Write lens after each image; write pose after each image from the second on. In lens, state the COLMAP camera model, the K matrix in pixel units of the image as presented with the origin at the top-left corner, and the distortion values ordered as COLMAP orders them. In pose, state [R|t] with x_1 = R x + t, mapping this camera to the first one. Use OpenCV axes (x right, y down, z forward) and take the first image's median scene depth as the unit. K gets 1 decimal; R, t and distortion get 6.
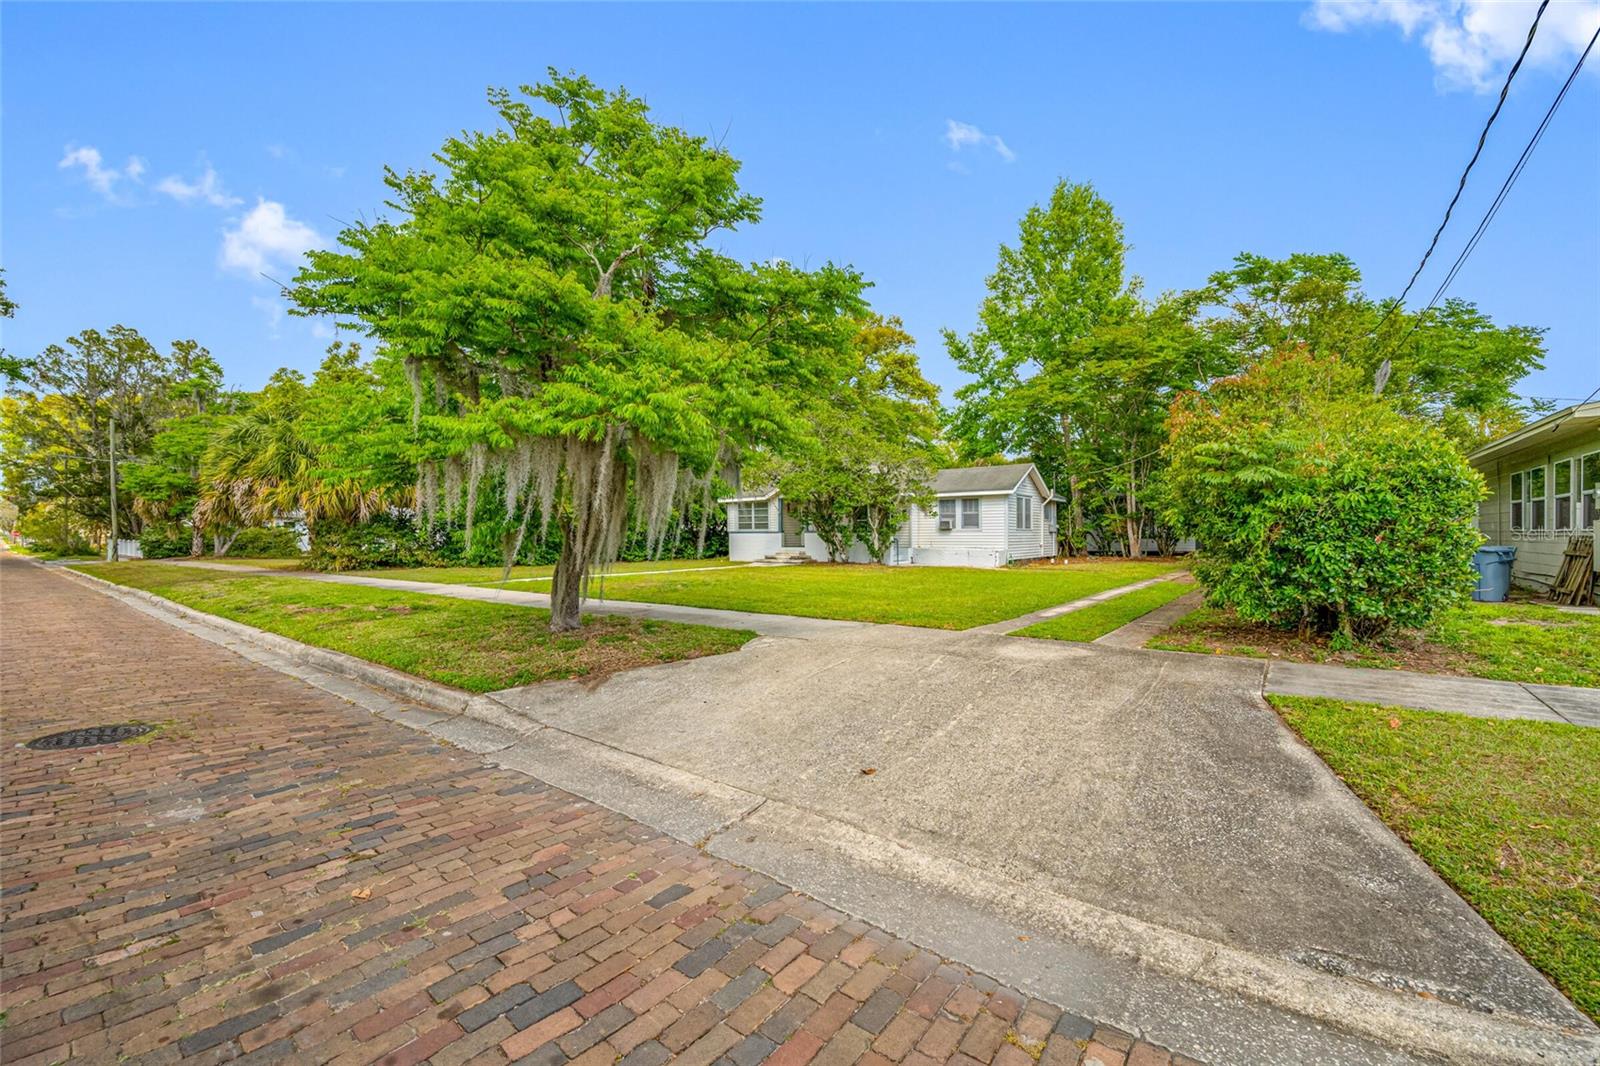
lens RADIAL K [[645.9, 0, 799.3], [0, 645.9, 543.4], [0, 0, 1]] dist [-0.000104, -0.000092]
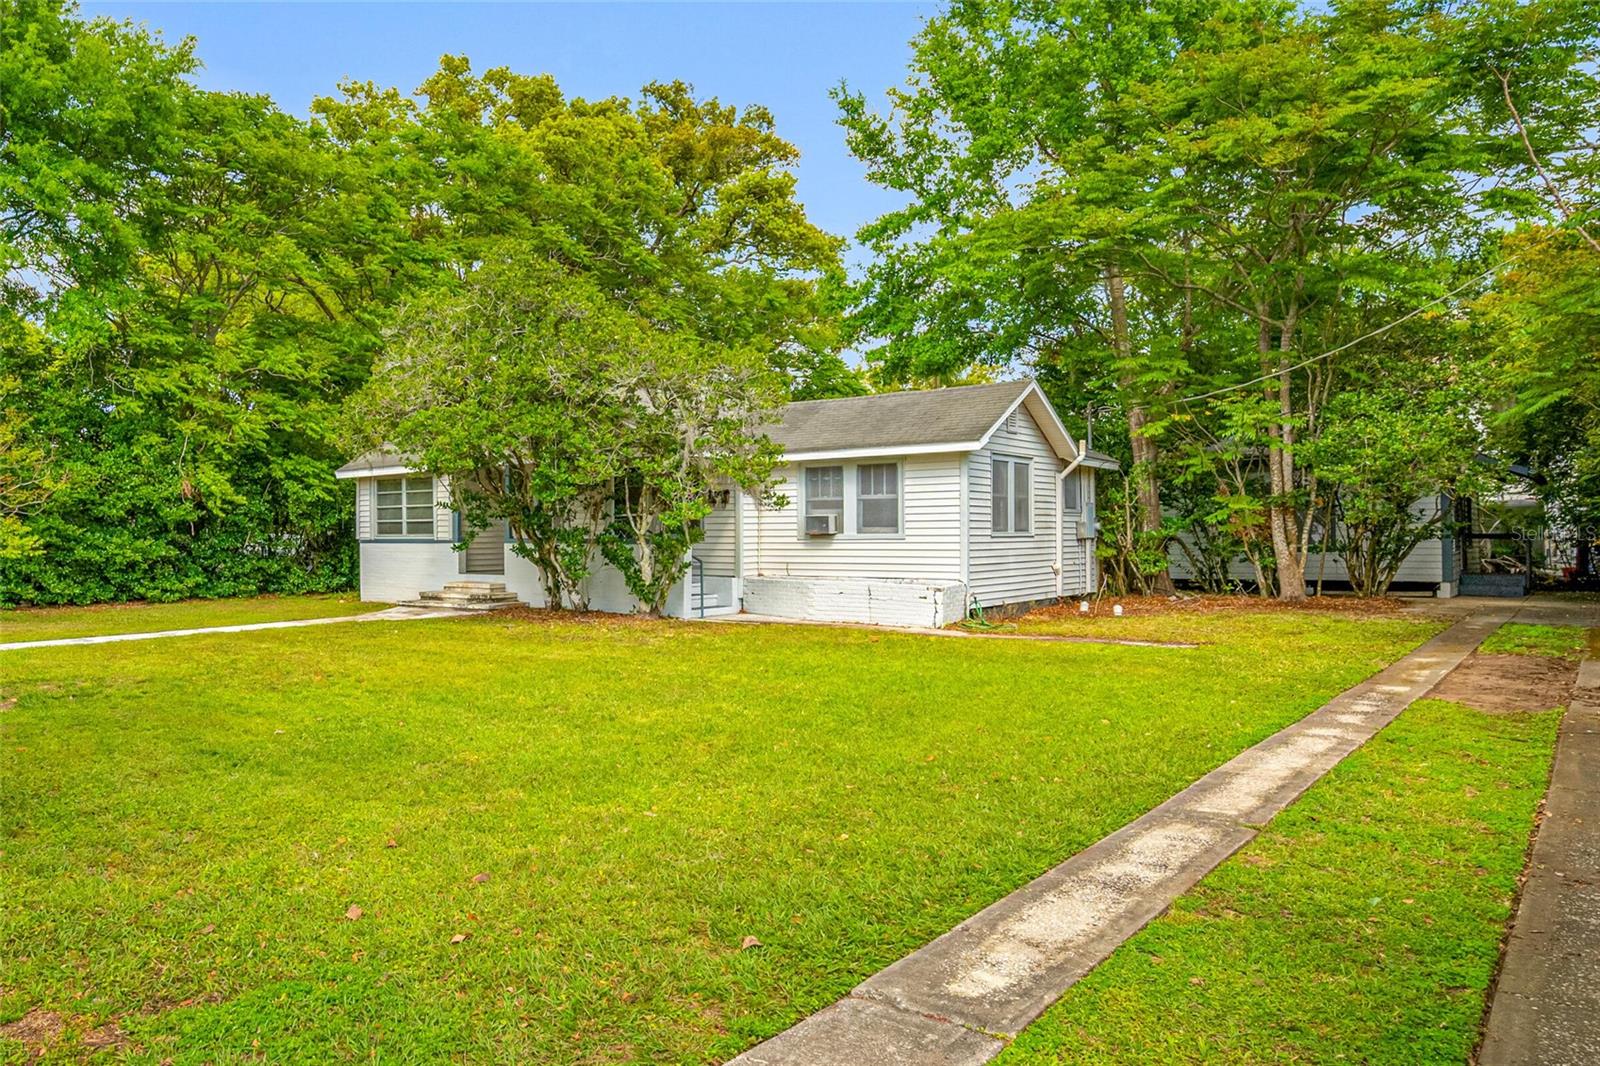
lens RADIAL K [[1123.1, 0, 468.7], [0, 1123.1, 547.0], [0, 0, 1]] dist [0.003443, -0.005496]
pose [[0.990429, -0.001779, -0.138010, 0.088650], [0.001275, 0.999992, -0.003743, -0.010312], [0.138015, 0.003532, 0.990424, 0.200359]]
